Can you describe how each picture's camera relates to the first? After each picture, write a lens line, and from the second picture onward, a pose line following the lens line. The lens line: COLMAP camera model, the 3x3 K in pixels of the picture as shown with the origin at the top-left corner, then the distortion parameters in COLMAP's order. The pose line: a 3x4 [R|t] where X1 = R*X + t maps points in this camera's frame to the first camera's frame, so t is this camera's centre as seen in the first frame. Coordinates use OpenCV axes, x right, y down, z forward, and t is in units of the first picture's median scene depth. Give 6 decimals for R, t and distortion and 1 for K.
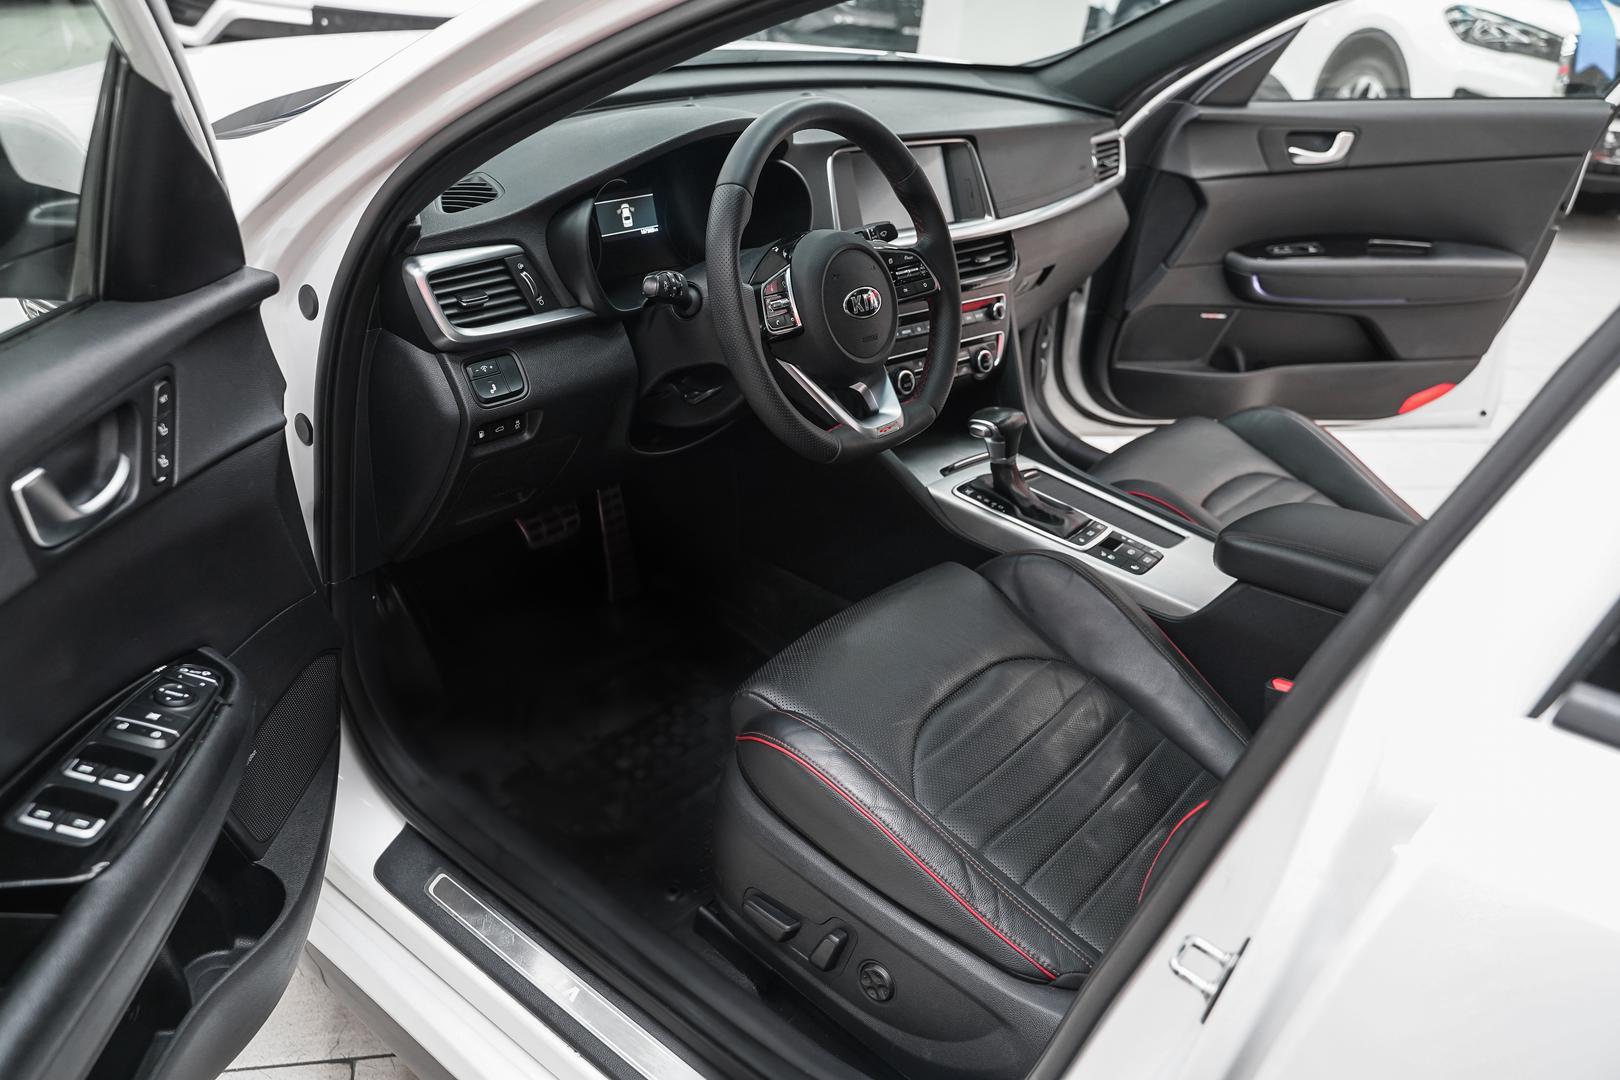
lens RADIAL K [[1328.1, 0, 810.0], [0, 1328.1, 540.0], [0, 0, 1]] dist [-0.002890, -0.006329]
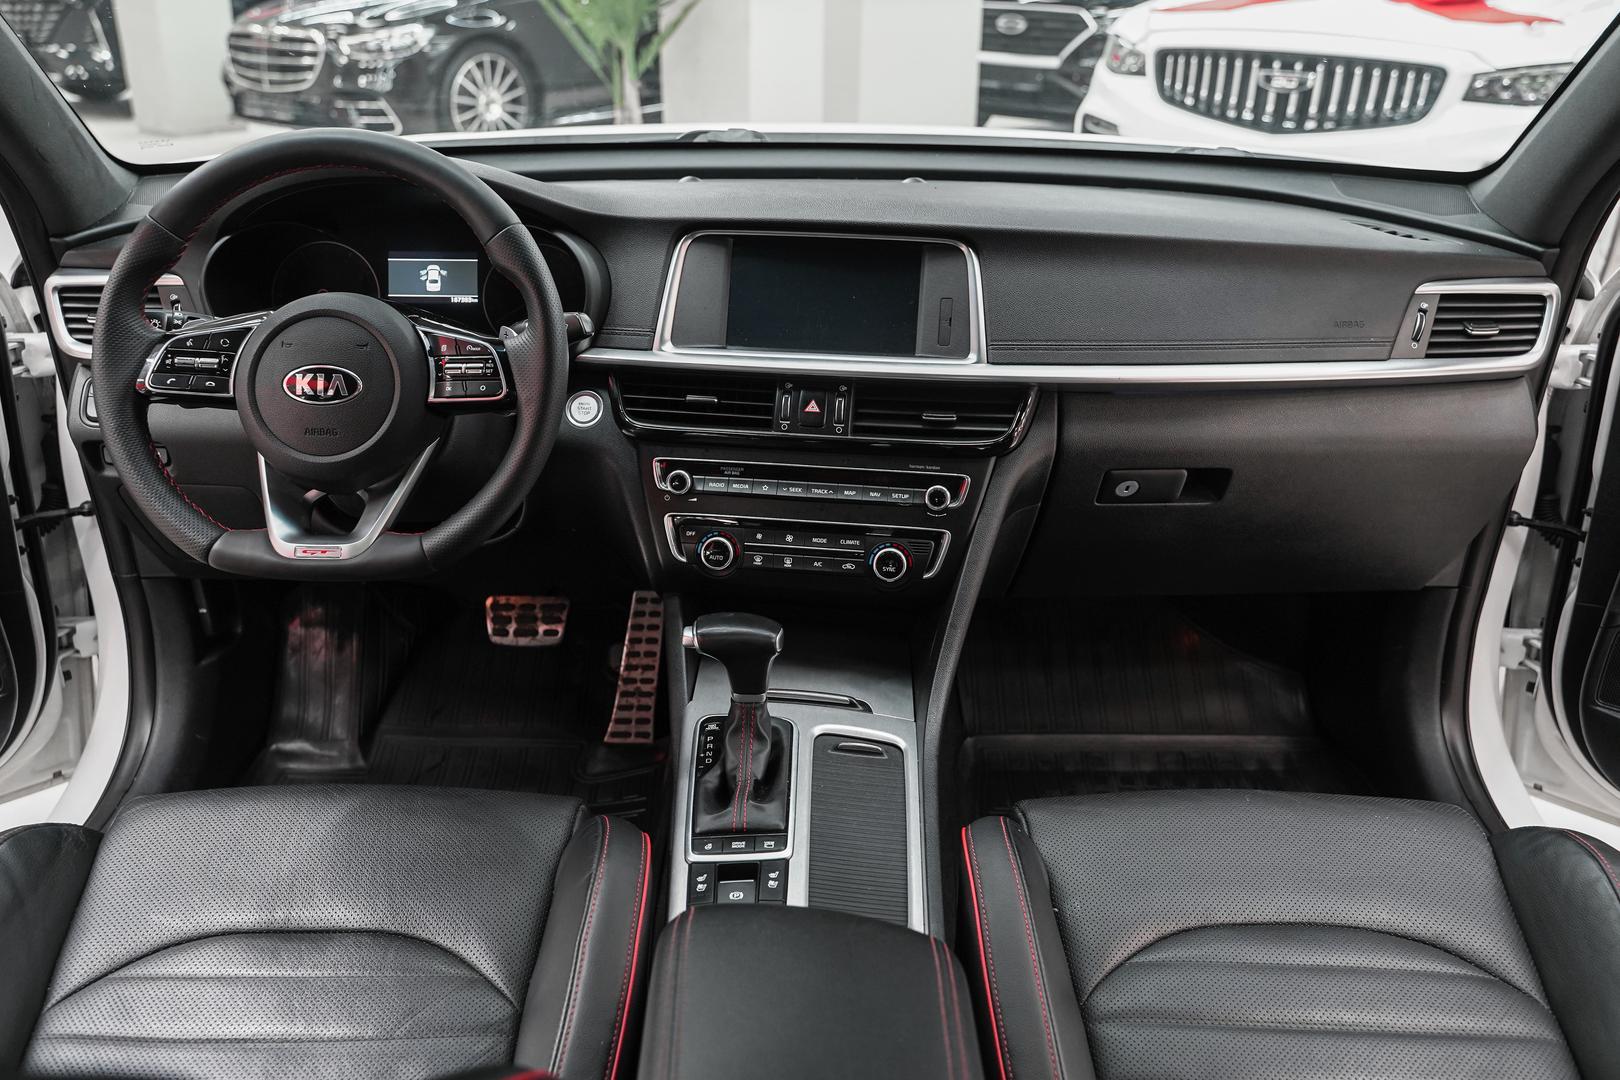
lens RADIAL K [[1328.1, 0, 810.0], [0, 1328.1, 540.0], [0, 0, 1]] dist [-0.002890, -0.006329]
pose [[0.617609, 0.216687, -0.756046, 0.764612], [-0.313211, 0.949544, 0.016284, -0.182520], [0.721428, 0.226745, 0.654315, 0.681936]]
